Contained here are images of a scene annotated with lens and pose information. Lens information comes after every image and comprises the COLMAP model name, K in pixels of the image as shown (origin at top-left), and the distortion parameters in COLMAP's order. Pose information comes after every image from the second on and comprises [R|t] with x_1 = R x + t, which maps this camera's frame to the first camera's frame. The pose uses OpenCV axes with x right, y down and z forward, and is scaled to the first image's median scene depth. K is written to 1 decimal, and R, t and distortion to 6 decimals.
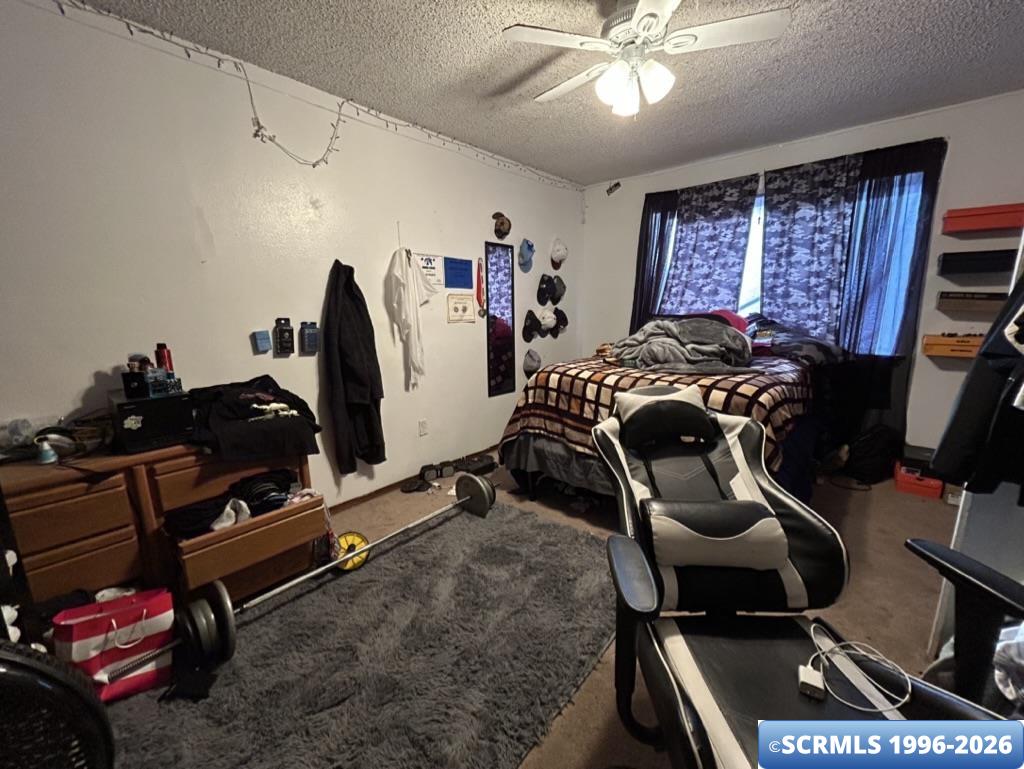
lens RADIAL K [[413.3, 0, 517.4], [0, 413.3, 382.4], [0, 0, 1]] dist [0.002661, -0.001296]
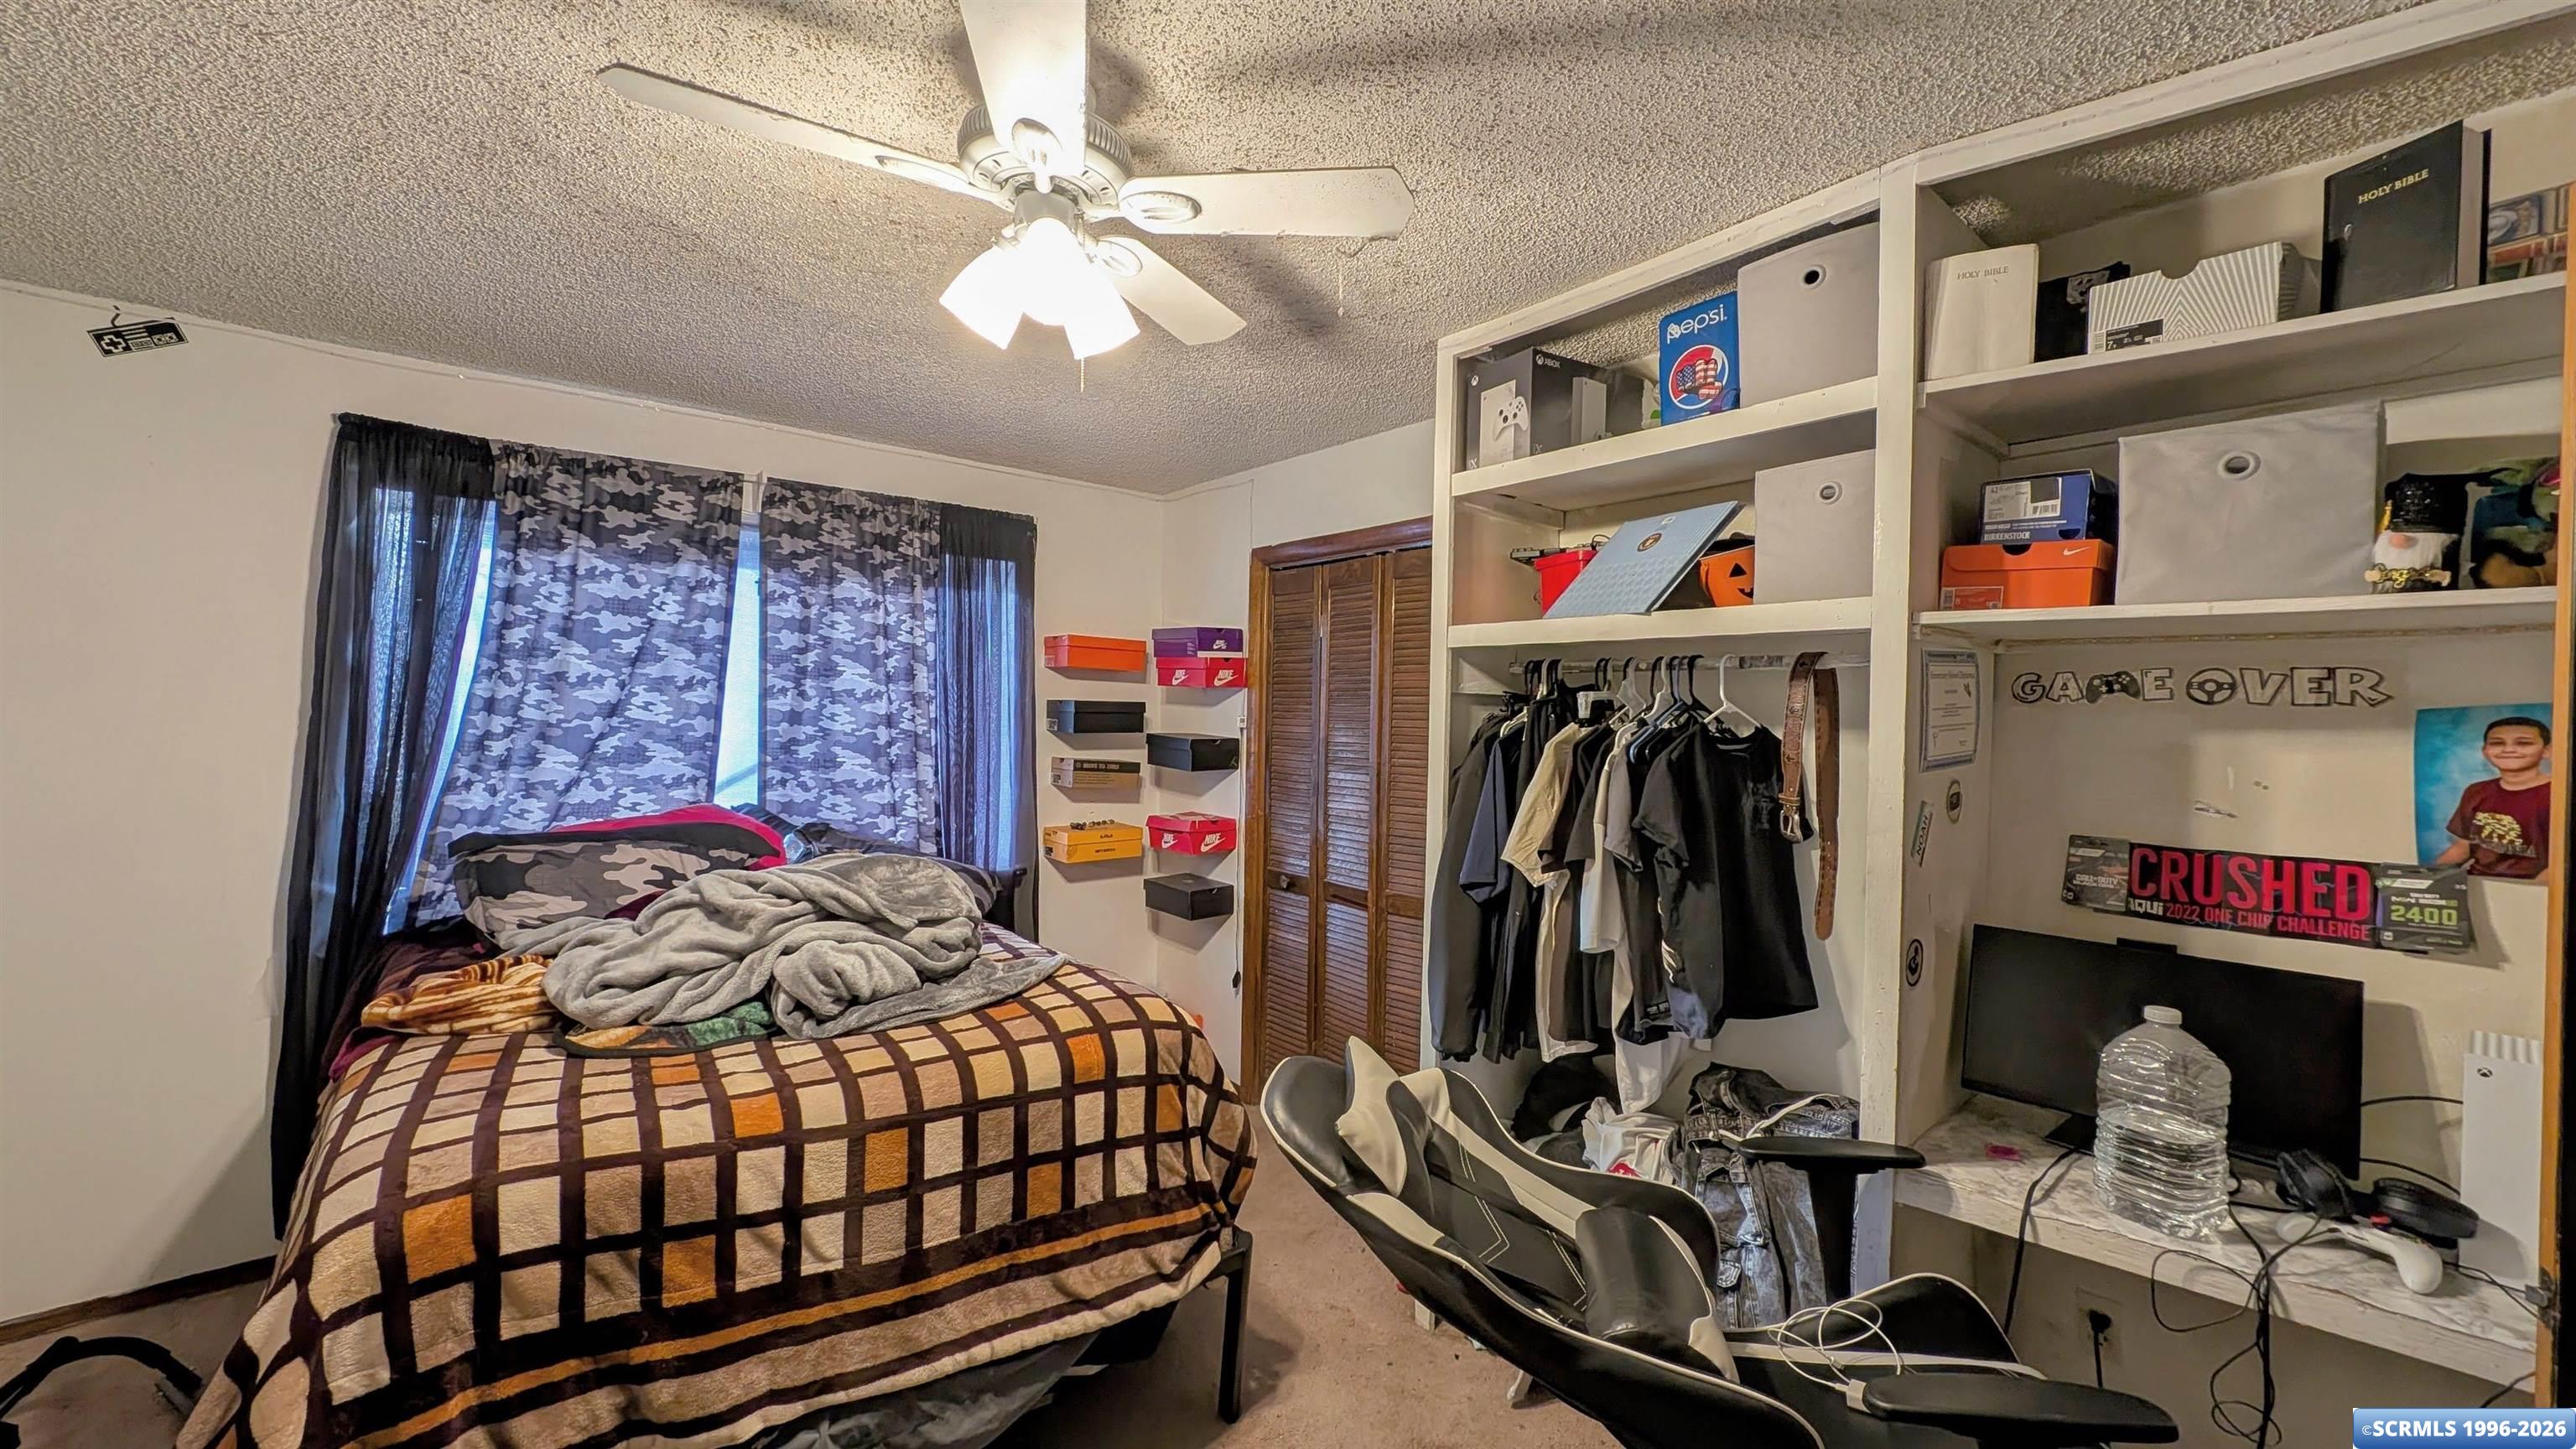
lens RADIAL K [[956.9, 0, 1299.6], [0, 956.9, 719.6], [0, 0, 1]] dist [0.007128, -0.003638]
pose [[0.154166, 0.009565, 0.987999, -0.269400], [0.169721, 0.984834, -0.036018, -0.132587], [-0.973359, 0.173237, 0.150204, 0.348342]]
